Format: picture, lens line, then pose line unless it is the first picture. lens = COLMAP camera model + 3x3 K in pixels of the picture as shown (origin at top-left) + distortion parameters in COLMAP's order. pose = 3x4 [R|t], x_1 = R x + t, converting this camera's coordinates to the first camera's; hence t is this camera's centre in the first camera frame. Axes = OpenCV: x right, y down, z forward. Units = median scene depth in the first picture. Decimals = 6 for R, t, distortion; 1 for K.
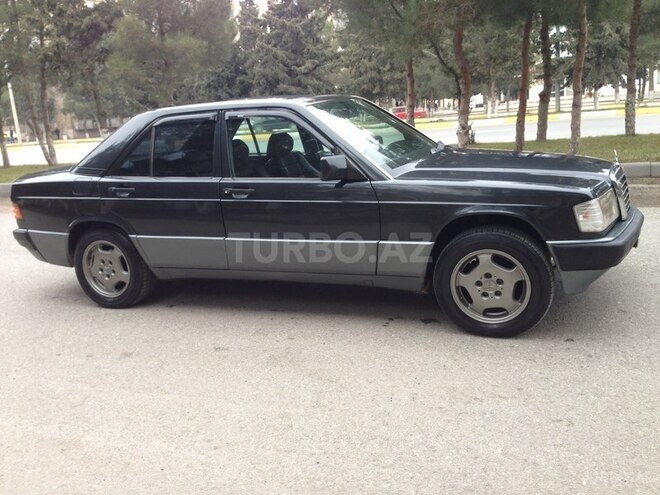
lens RADIAL K [[603.4, 0, 330.0], [0, 603.4, 247.5], [0, 0, 1]] dist [0.125901, -0.227092]
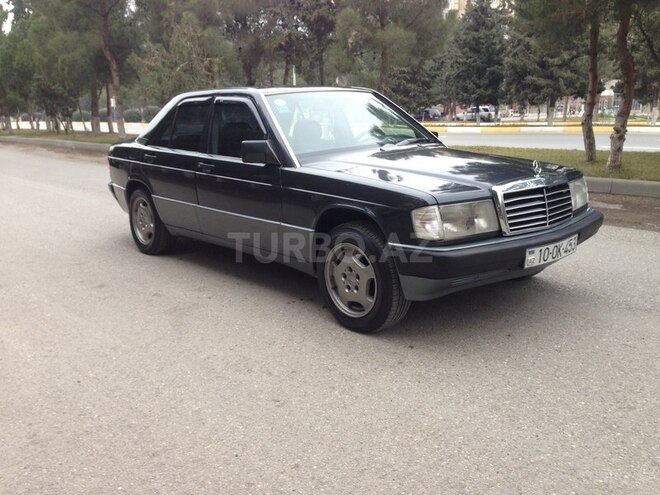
lens RADIAL K [[598.4, 0, 329.9], [0, 598.4, 253.6], [0, 0, 1]] dist [0.116498, -0.192958]
pose [[0.896978, 0.156791, -0.413336, 0.479027], [-0.145614, 0.987603, 0.058633, -0.025248], [0.417405, 0.007595, 0.908689, 0.048762]]
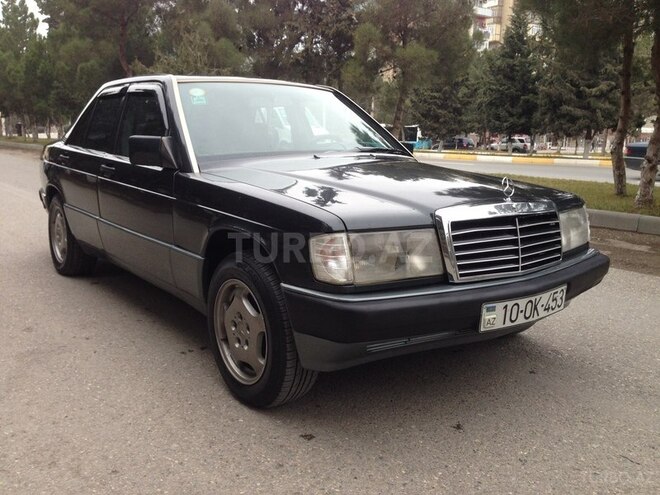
lens RADIAL K [[603.4, 0, 330.0], [0, 603.4, 247.5], [0, 0, 1]] dist [0.125901, -0.227092]
pose [[0.866075, 0.183666, -0.464952, 0.504210], [-0.198329, 0.979976, 0.017679, -0.051068], [0.458889, 0.076902, 0.885159, 0.296003]]
